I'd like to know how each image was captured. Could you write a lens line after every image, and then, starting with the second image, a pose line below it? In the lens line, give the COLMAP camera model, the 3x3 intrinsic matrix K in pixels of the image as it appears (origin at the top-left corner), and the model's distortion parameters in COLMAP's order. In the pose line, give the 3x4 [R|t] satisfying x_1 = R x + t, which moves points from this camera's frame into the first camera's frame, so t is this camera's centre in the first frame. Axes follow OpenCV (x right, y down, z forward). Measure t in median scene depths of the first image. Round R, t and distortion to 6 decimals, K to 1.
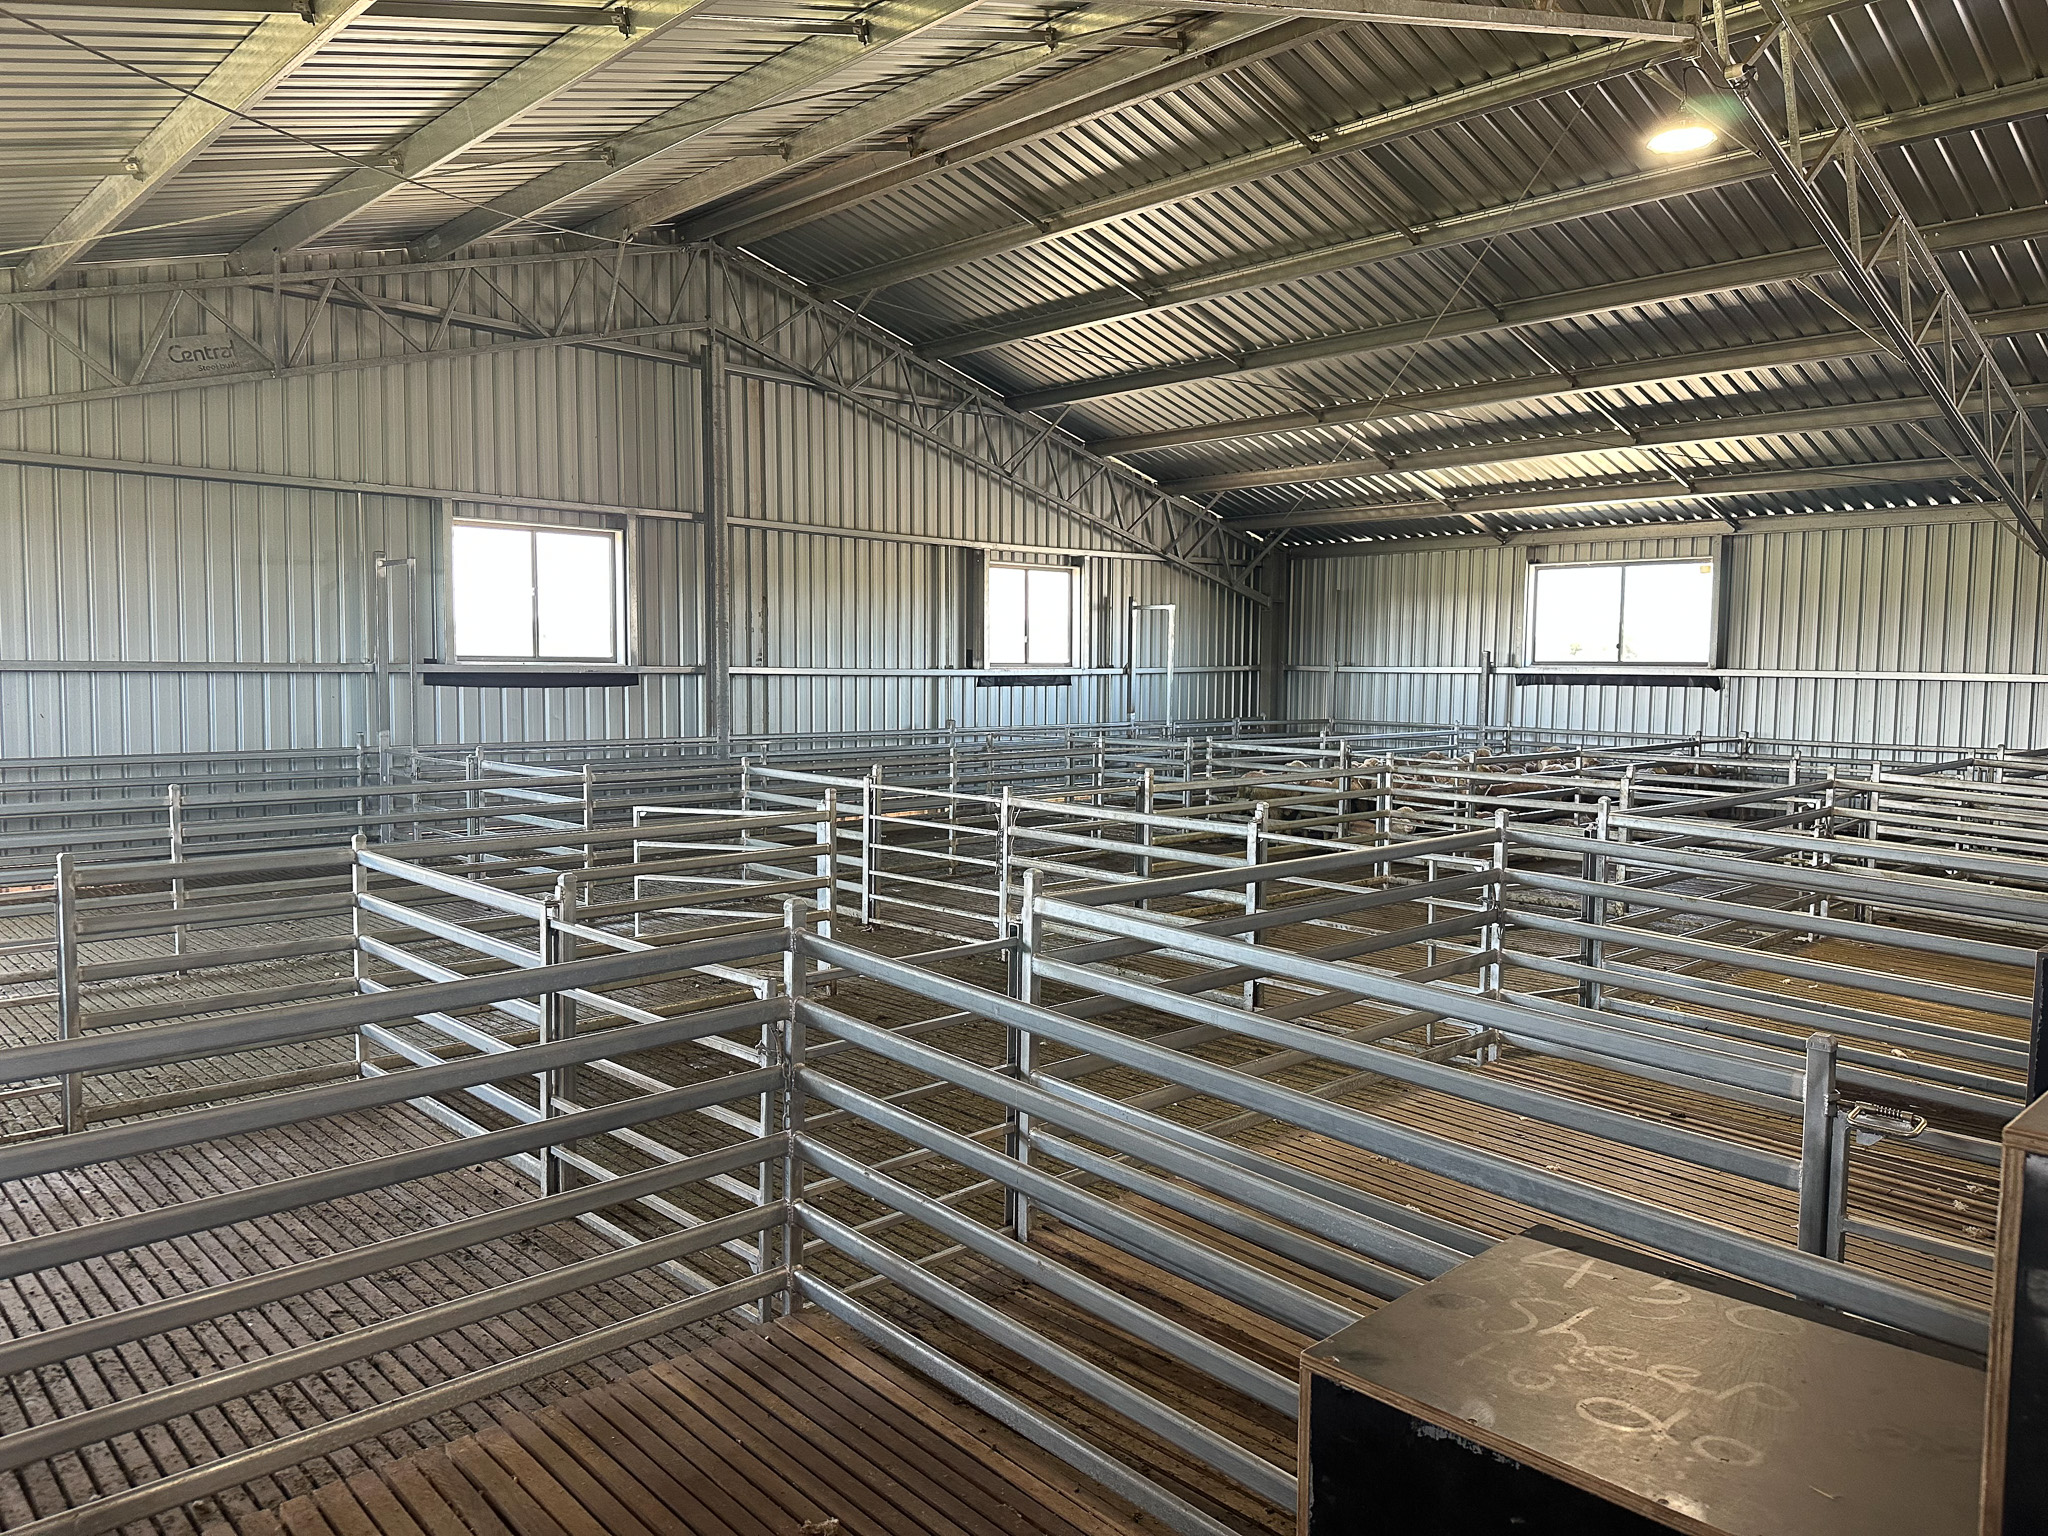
lens RADIAL K [[1417.2, 0, 1023.3], [0, 1417.2, 745.8], [0, 0, 1]] dist [0.002305, -0.121141]
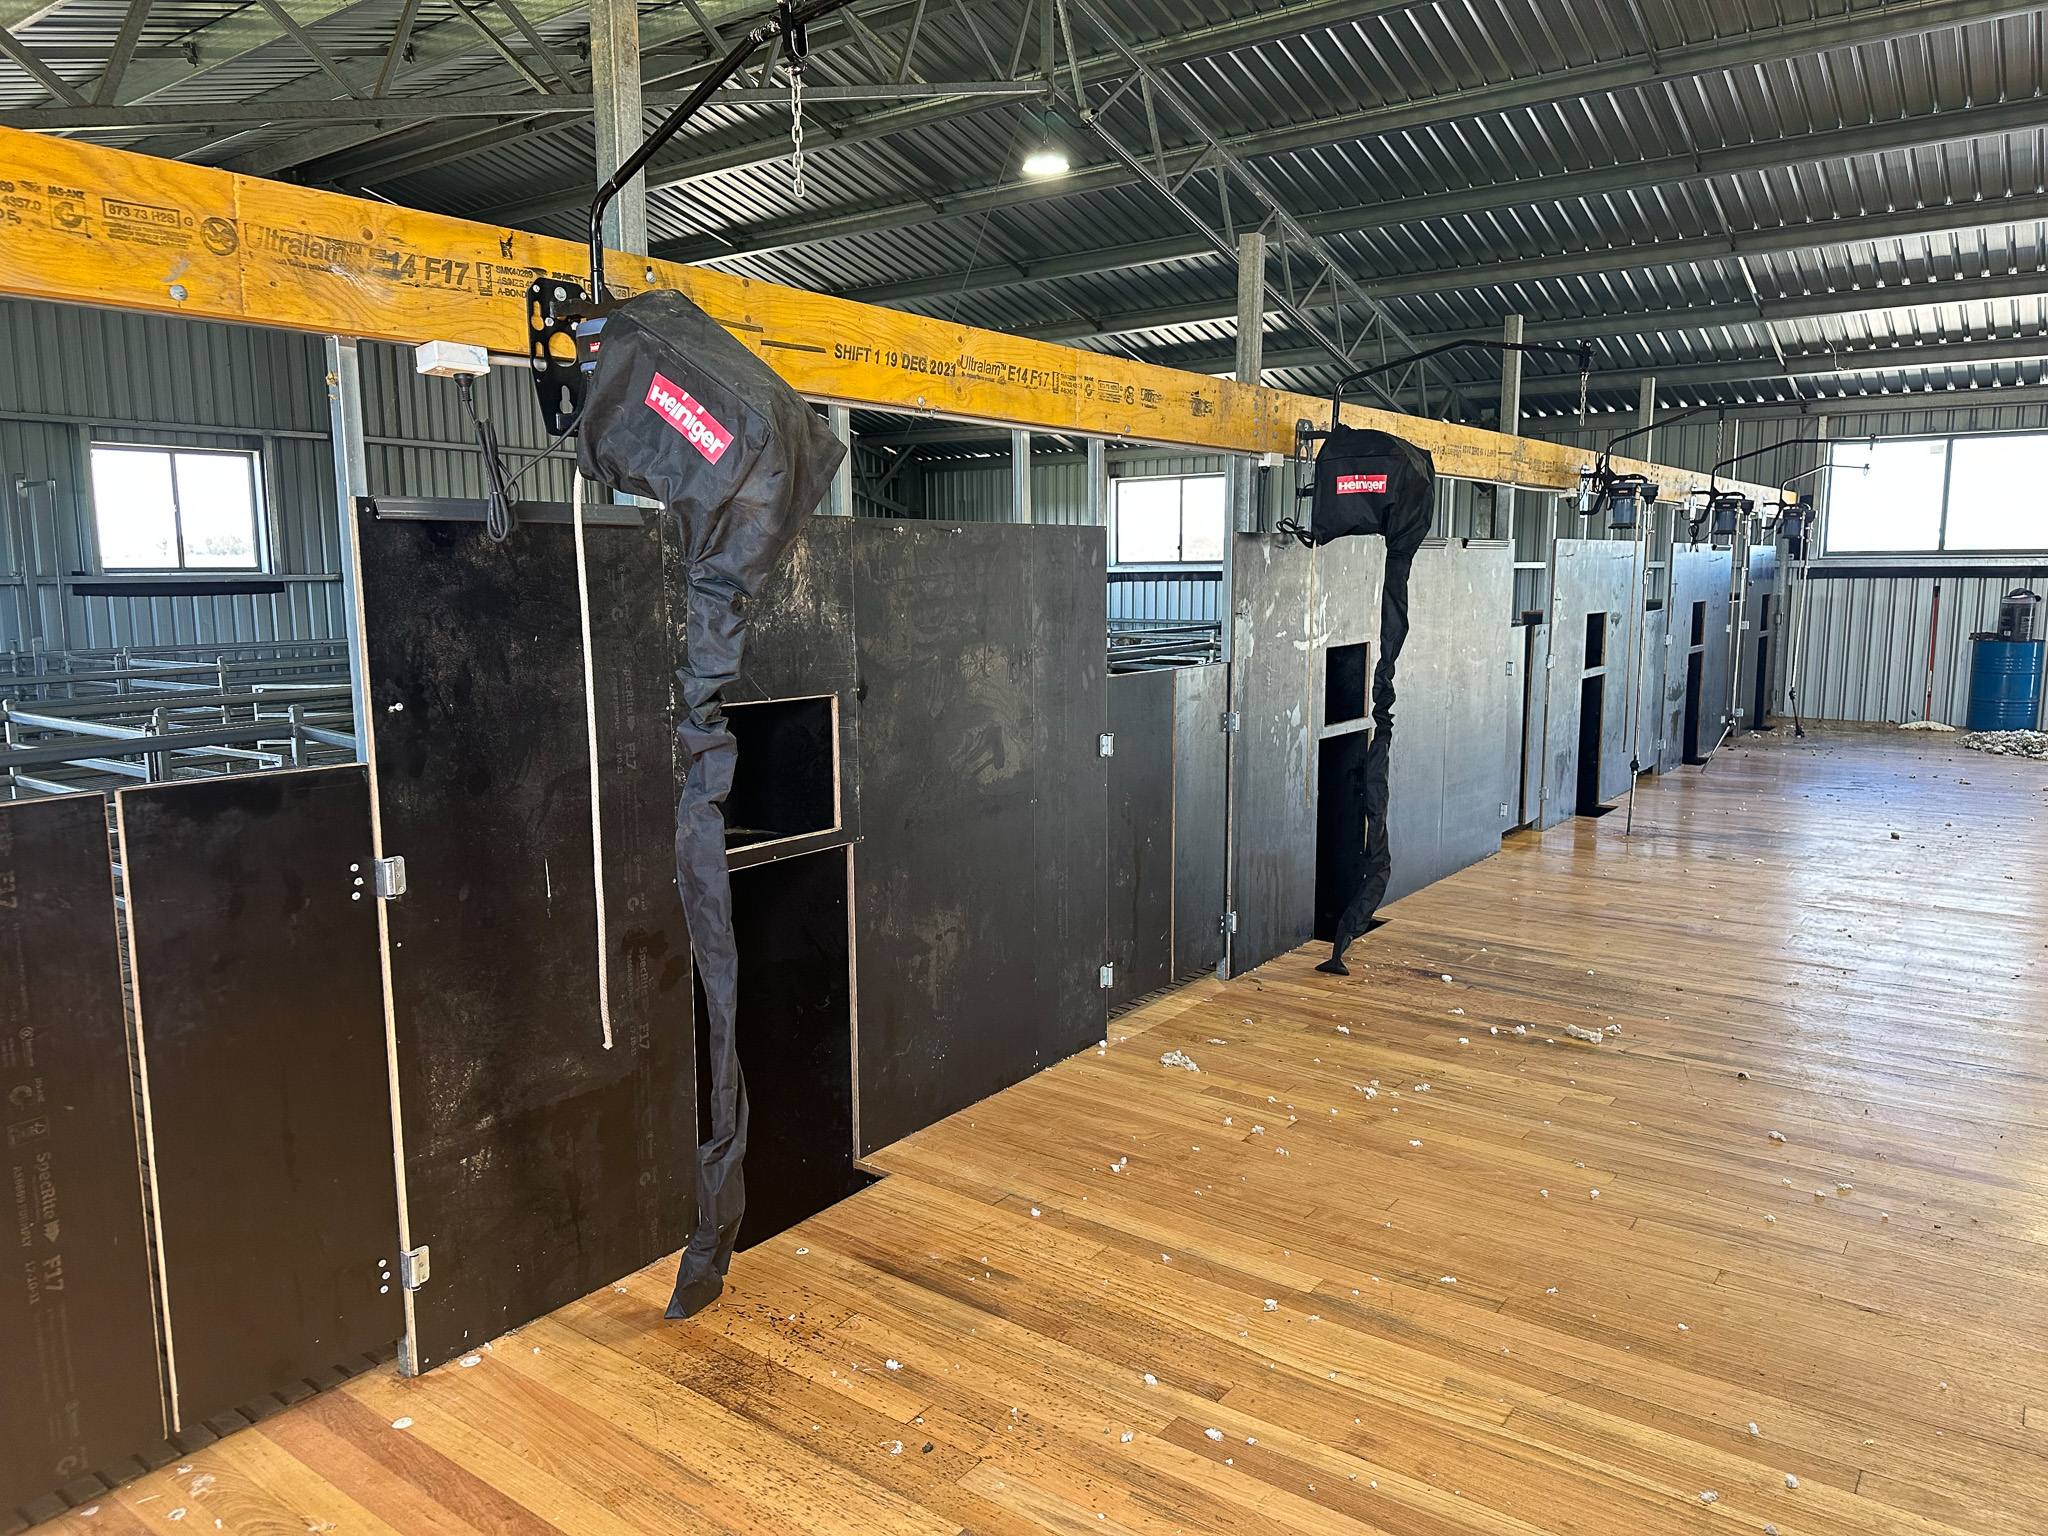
lens RADIAL K [[1343.4, 0, 1024.0], [0, 1343.4, 768.0], [0, 0, 1]] dist [-0.071557, 0.007356]
pose [[0.976371, -0.041124, 0.212151, 0.074256], [0.022359, 0.995682, 0.090100, 0.015608], [-0.214940, -0.083228, 0.973075, -0.140191]]
